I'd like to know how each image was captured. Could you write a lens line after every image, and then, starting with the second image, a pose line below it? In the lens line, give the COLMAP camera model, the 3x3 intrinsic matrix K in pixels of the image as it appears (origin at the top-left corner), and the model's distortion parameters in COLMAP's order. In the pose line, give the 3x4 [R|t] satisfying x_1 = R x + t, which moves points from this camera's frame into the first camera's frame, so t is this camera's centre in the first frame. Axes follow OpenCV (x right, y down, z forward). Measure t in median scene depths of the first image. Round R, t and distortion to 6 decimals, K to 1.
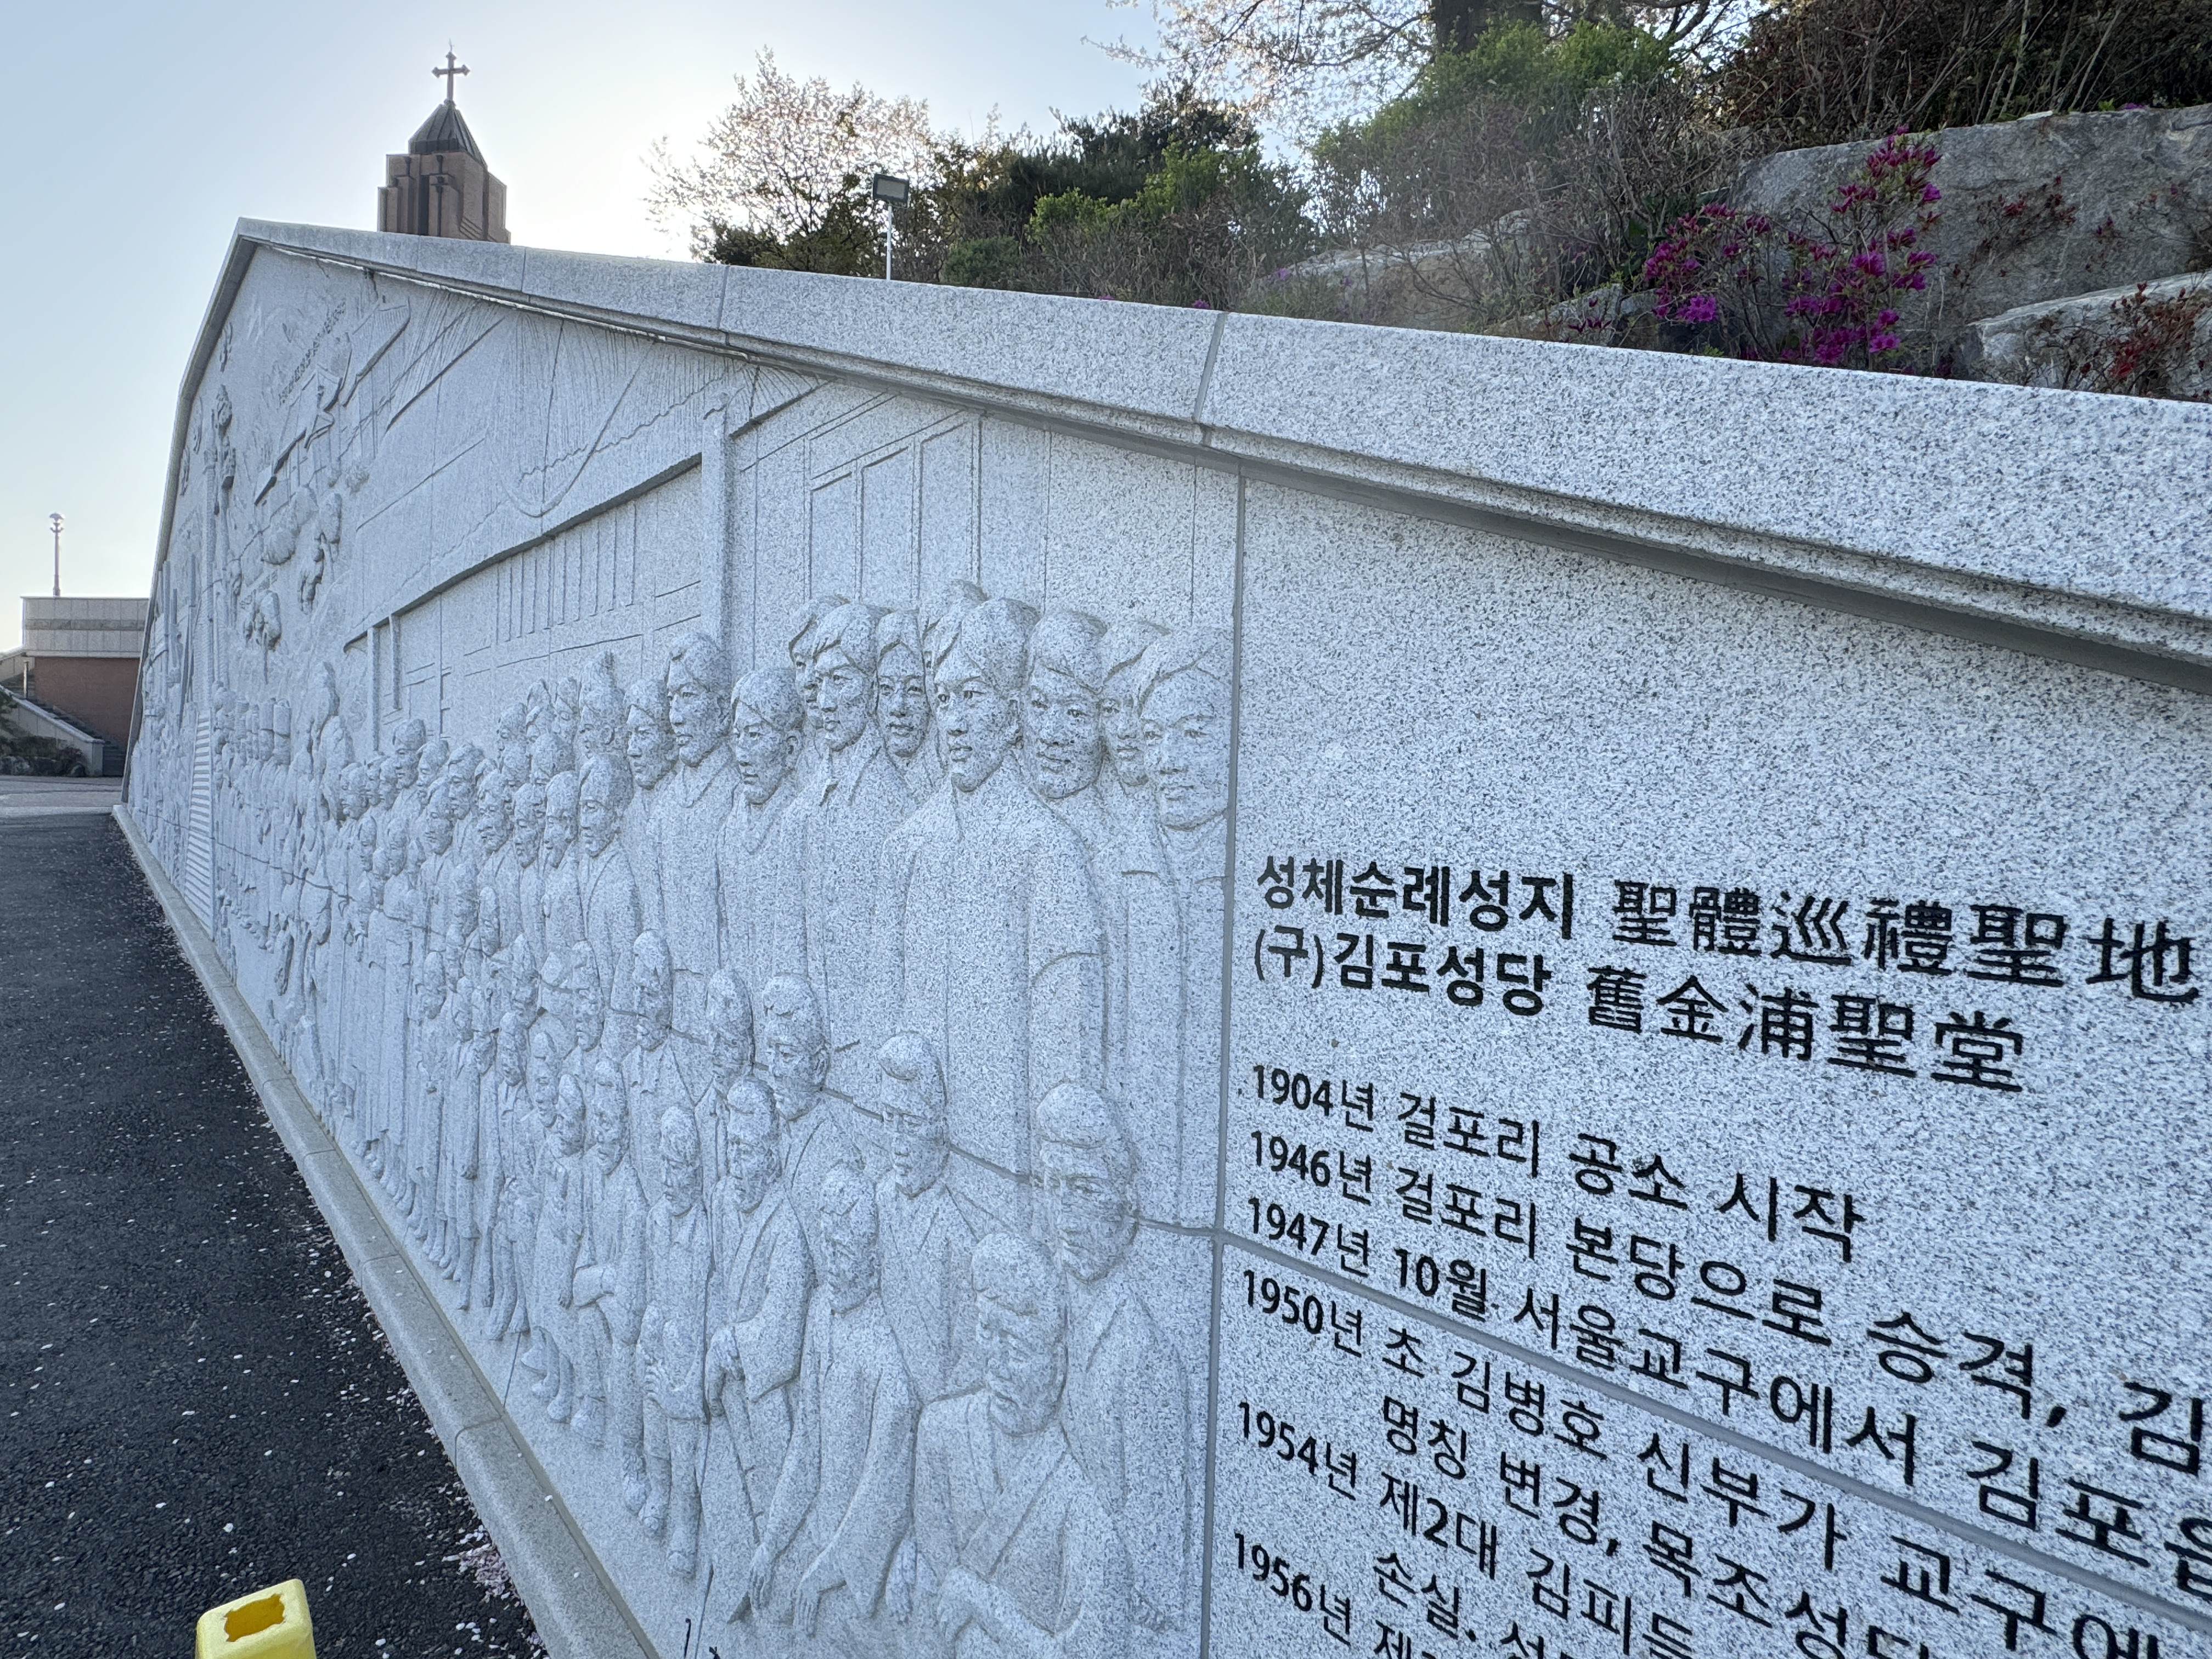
lens RADIAL K [[1162.4, 0, 1091.2], [0, 1162.4, 826.1], [0, 0, 1]] dist [-0.001760, 0.000397]
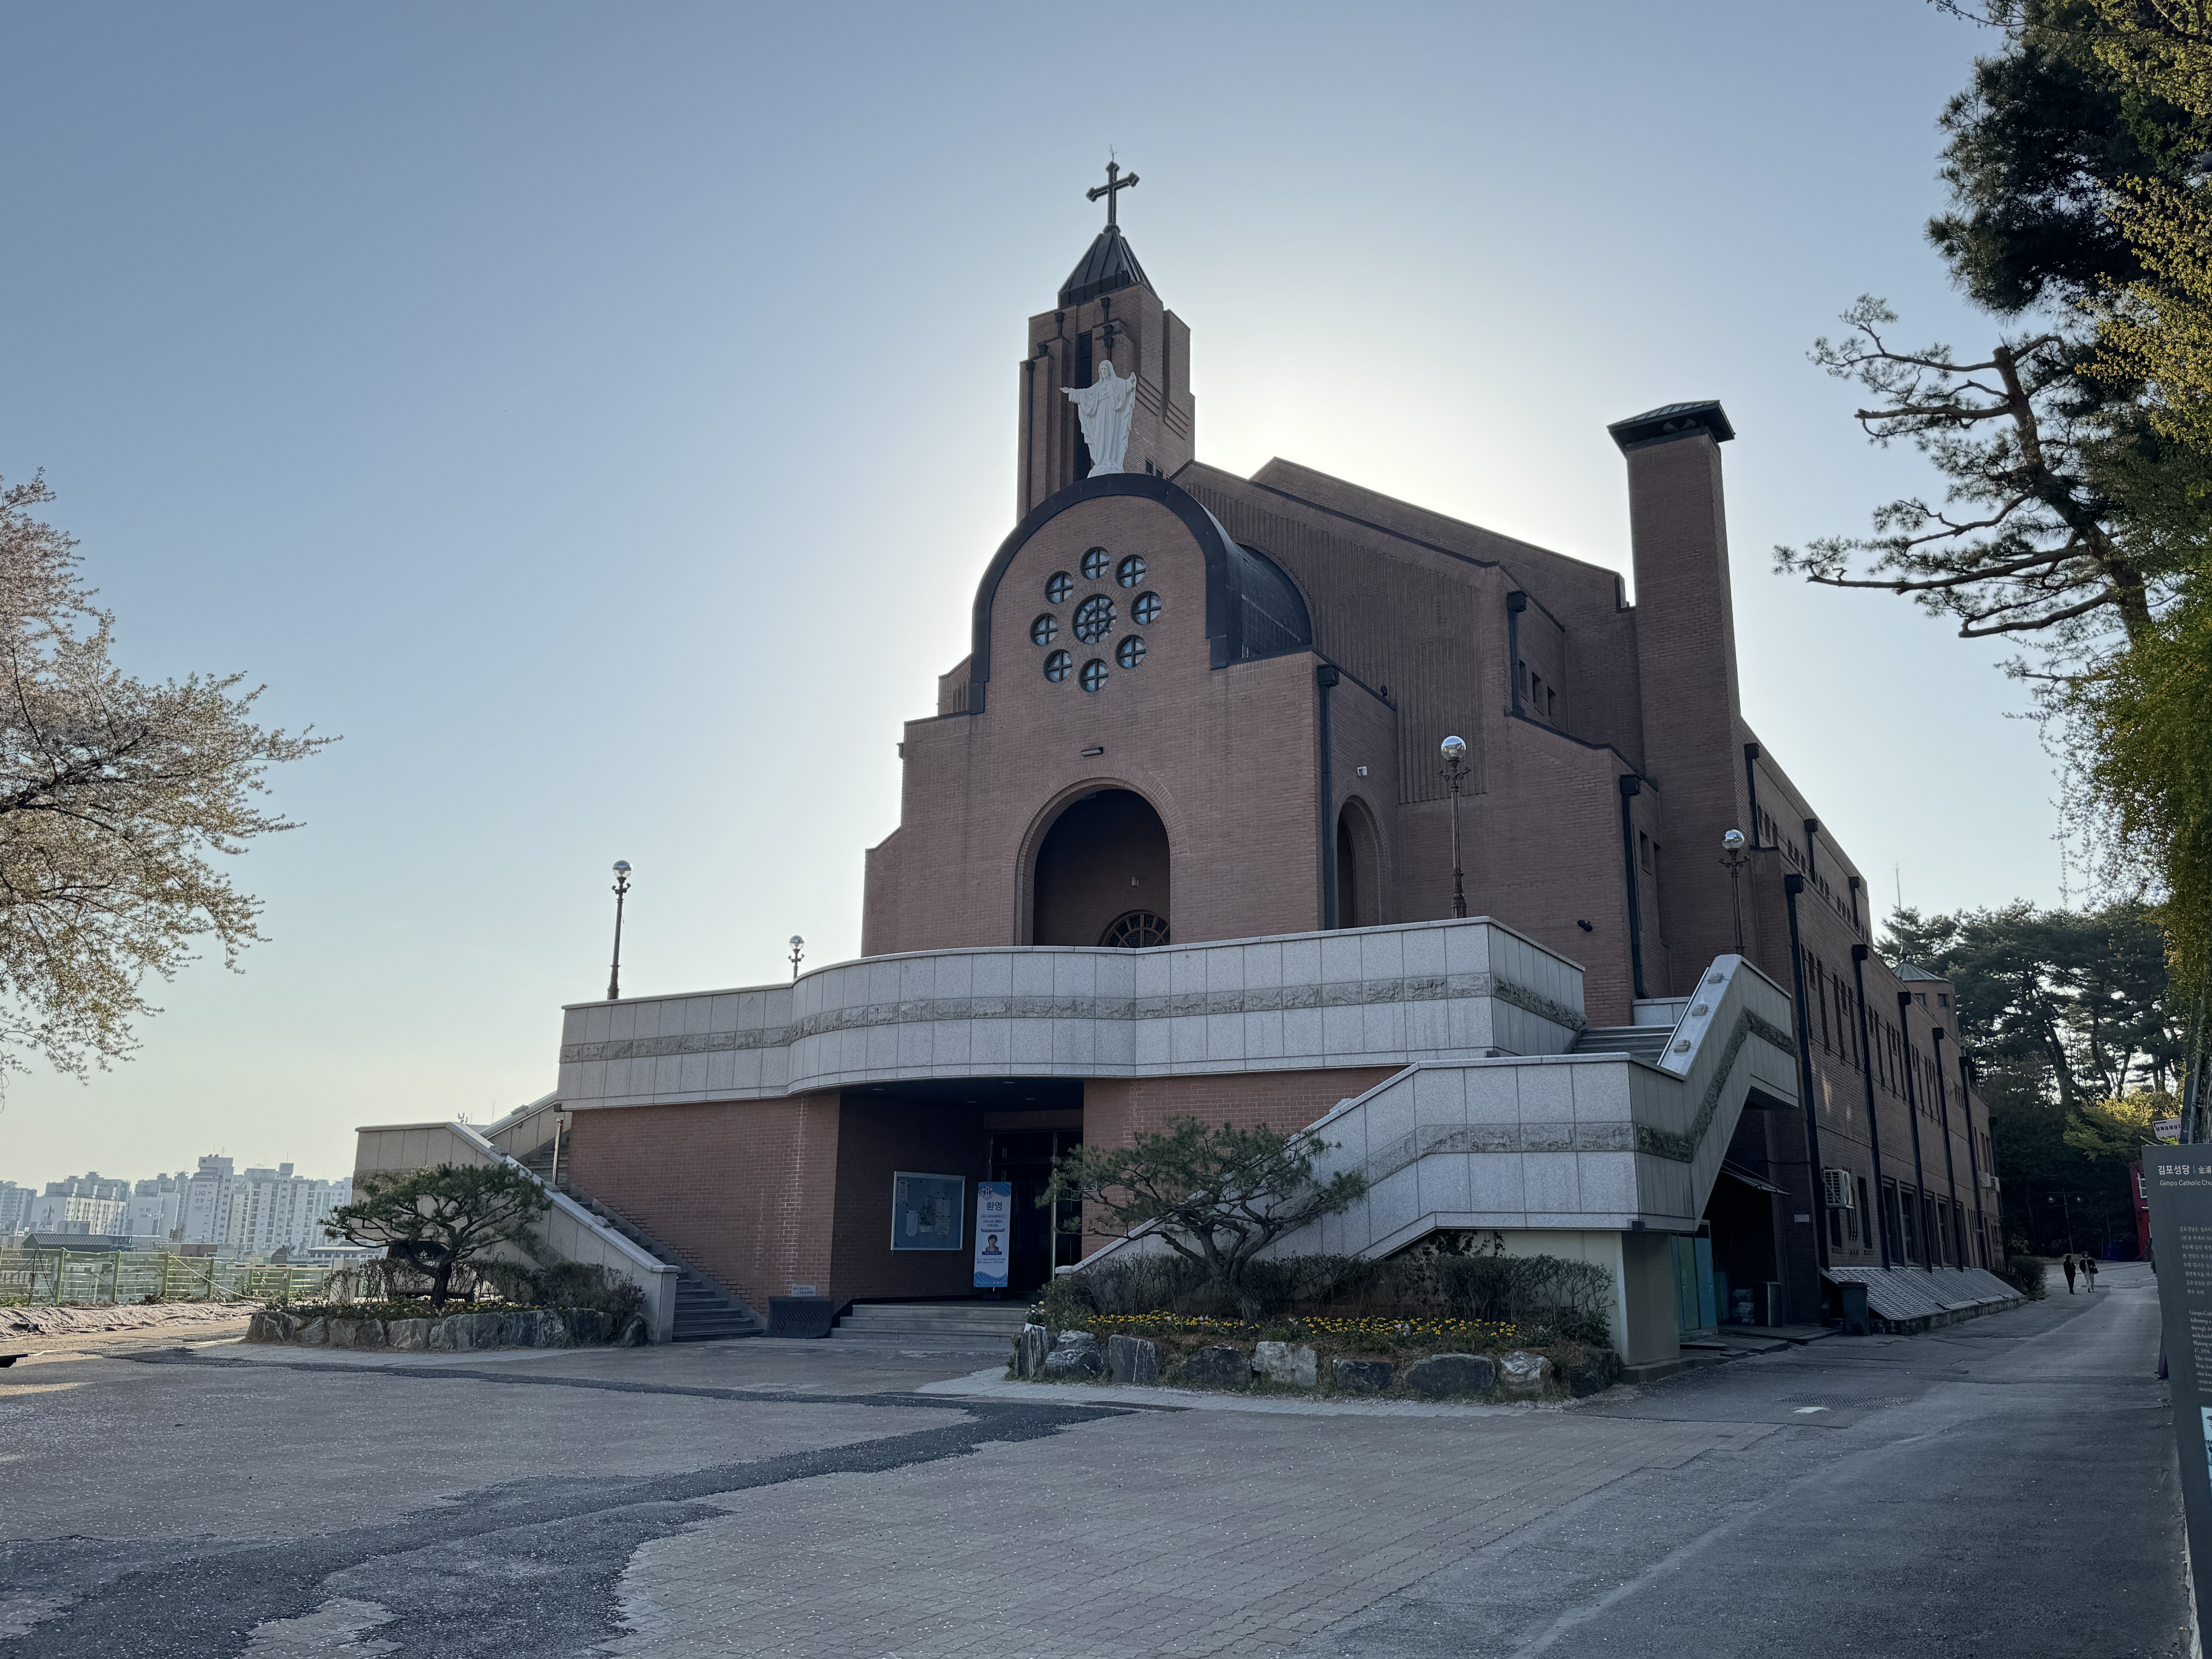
lens RADIAL K [[1684.4, 0, 1111.7], [0, 1684.4, 833.6], [0, 0, 1]] dist [0.181511, -0.342512]
pose [[0.926647, -0.106503, -0.360530, -0.351871], [0.006082, 0.963152, -0.268889, -0.049458], [0.375882, 0.246972, 0.893150, 0.322693]]
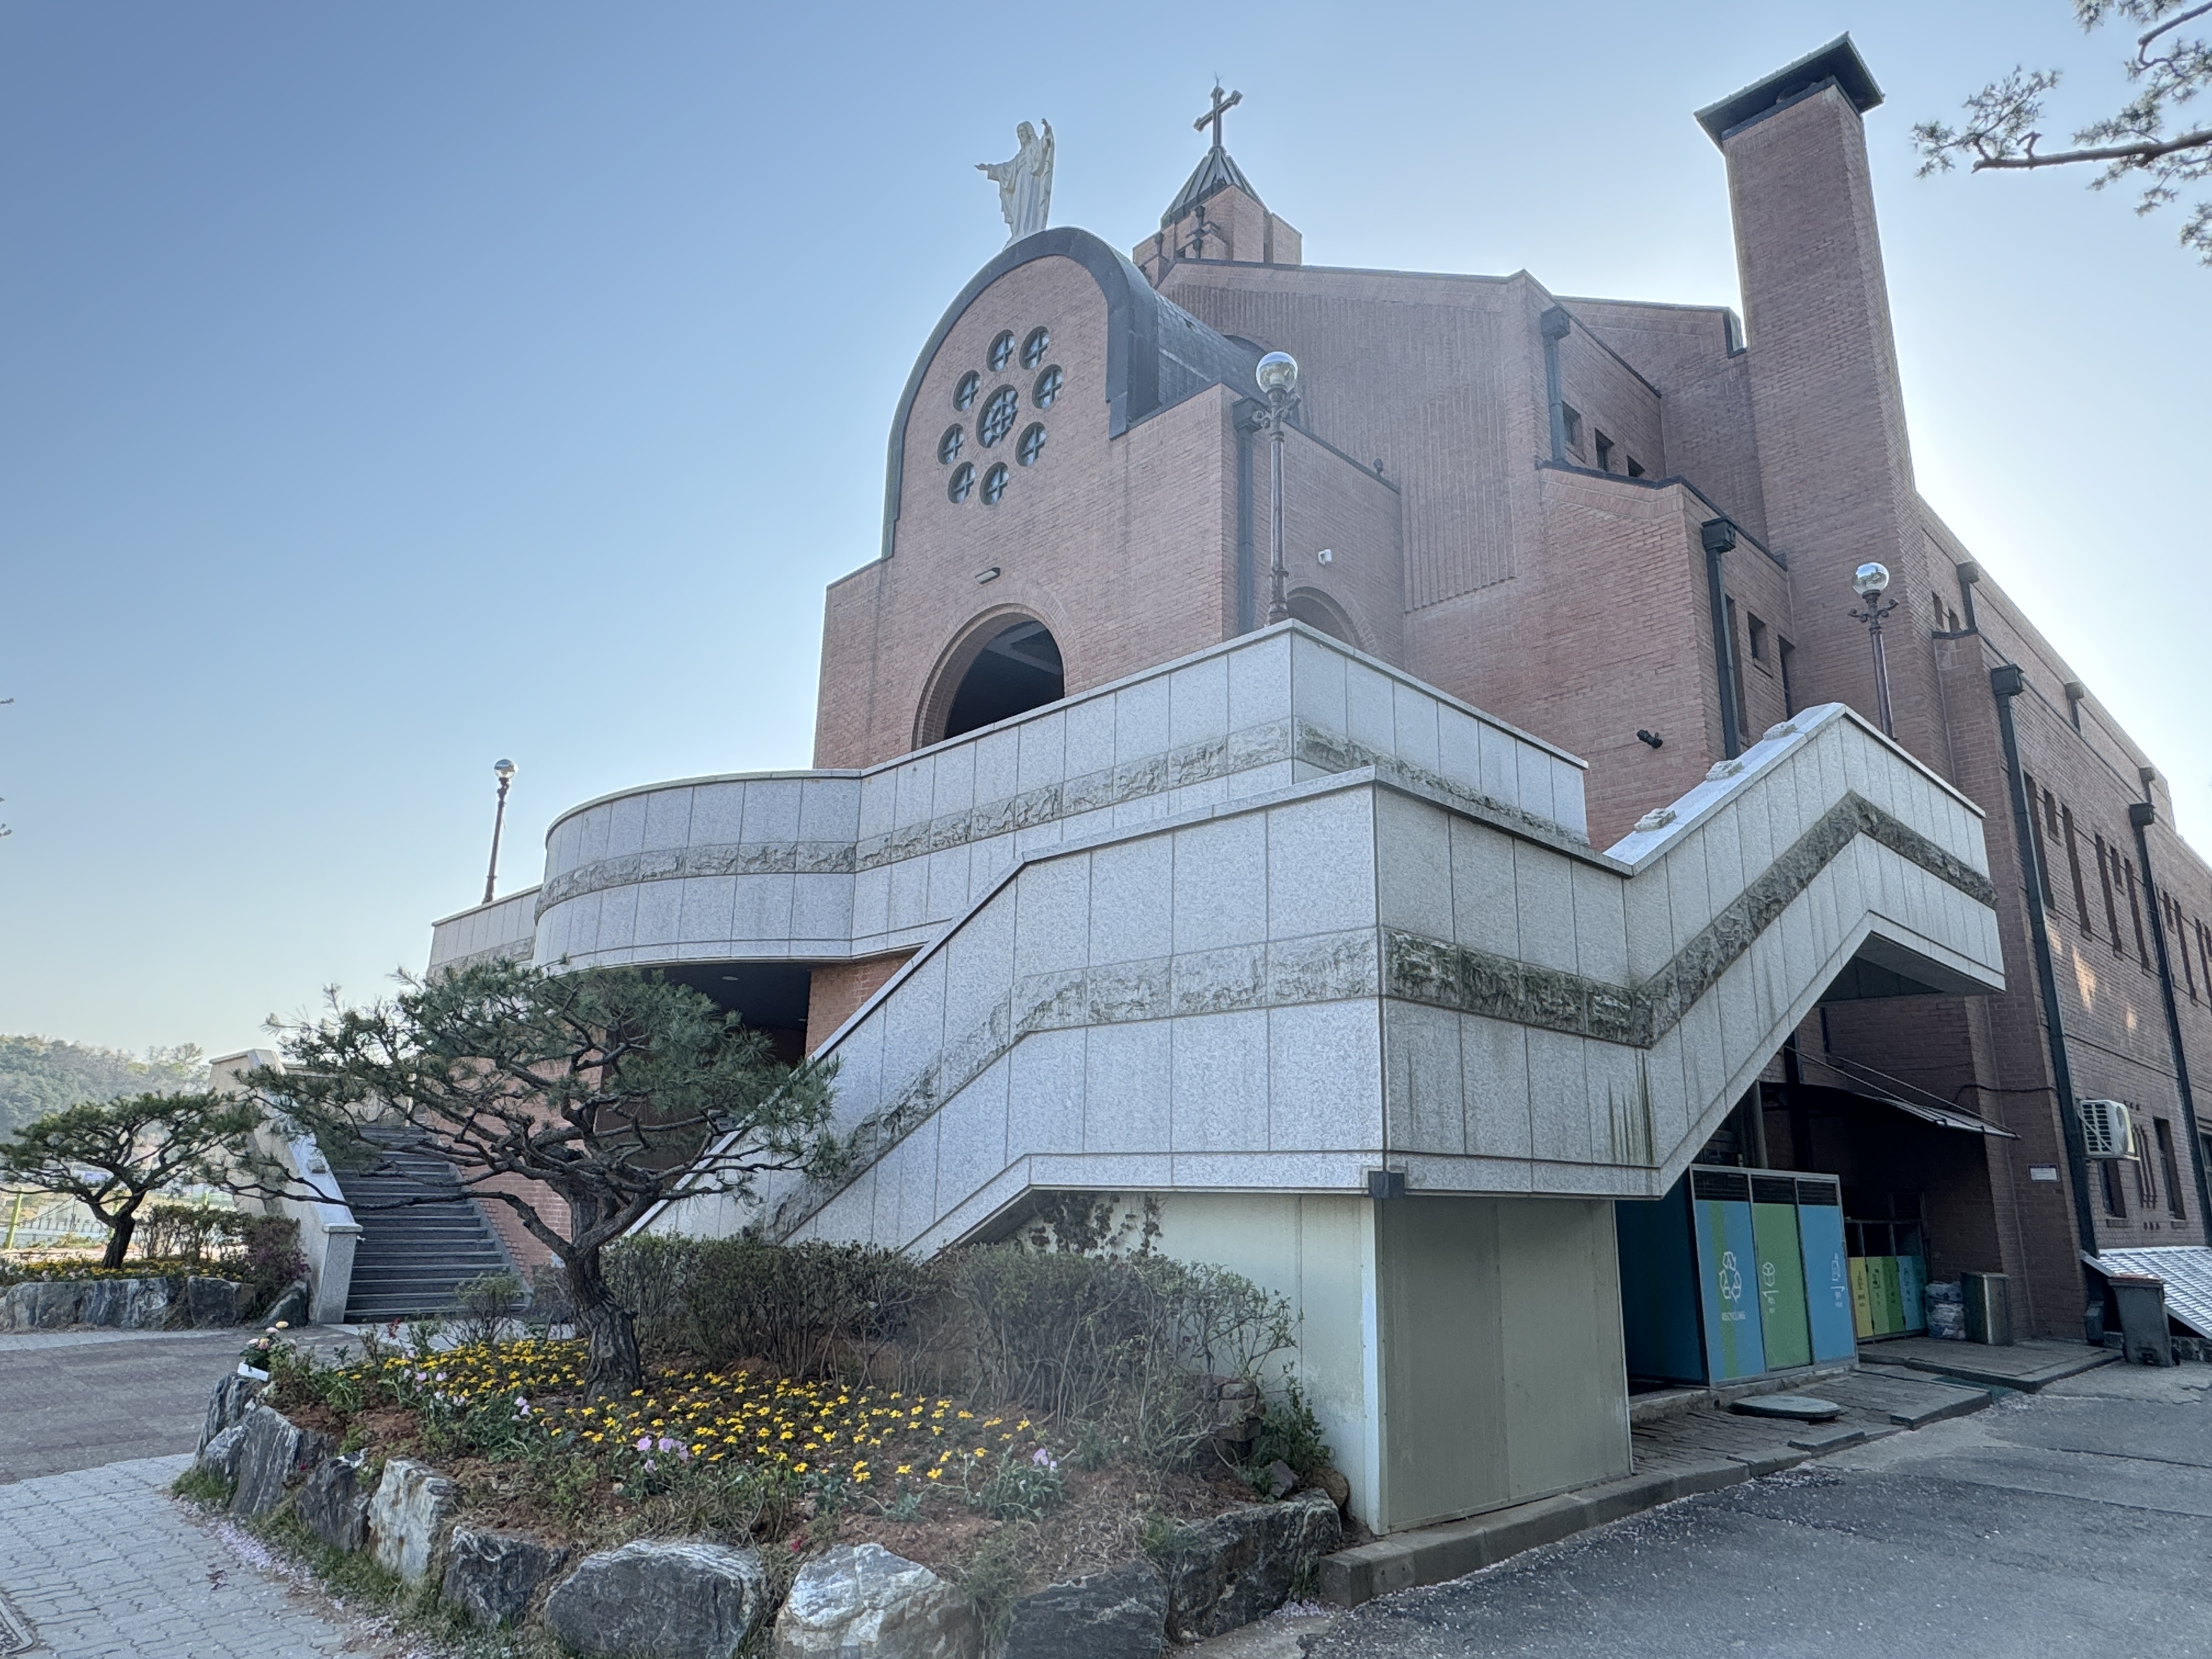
lens RADIAL K [[1368.6, 0, 1106.0], [0, 1368.6, 829.5], [0, 0, 1]] dist [-0.000435, 0.005337]
pose [[0.797420, -0.164041, -0.580700, -0.329746], [-0.016060, 0.956229, -0.292178, -0.065389], [0.603211, 0.242315, 0.759881, 0.706953]]
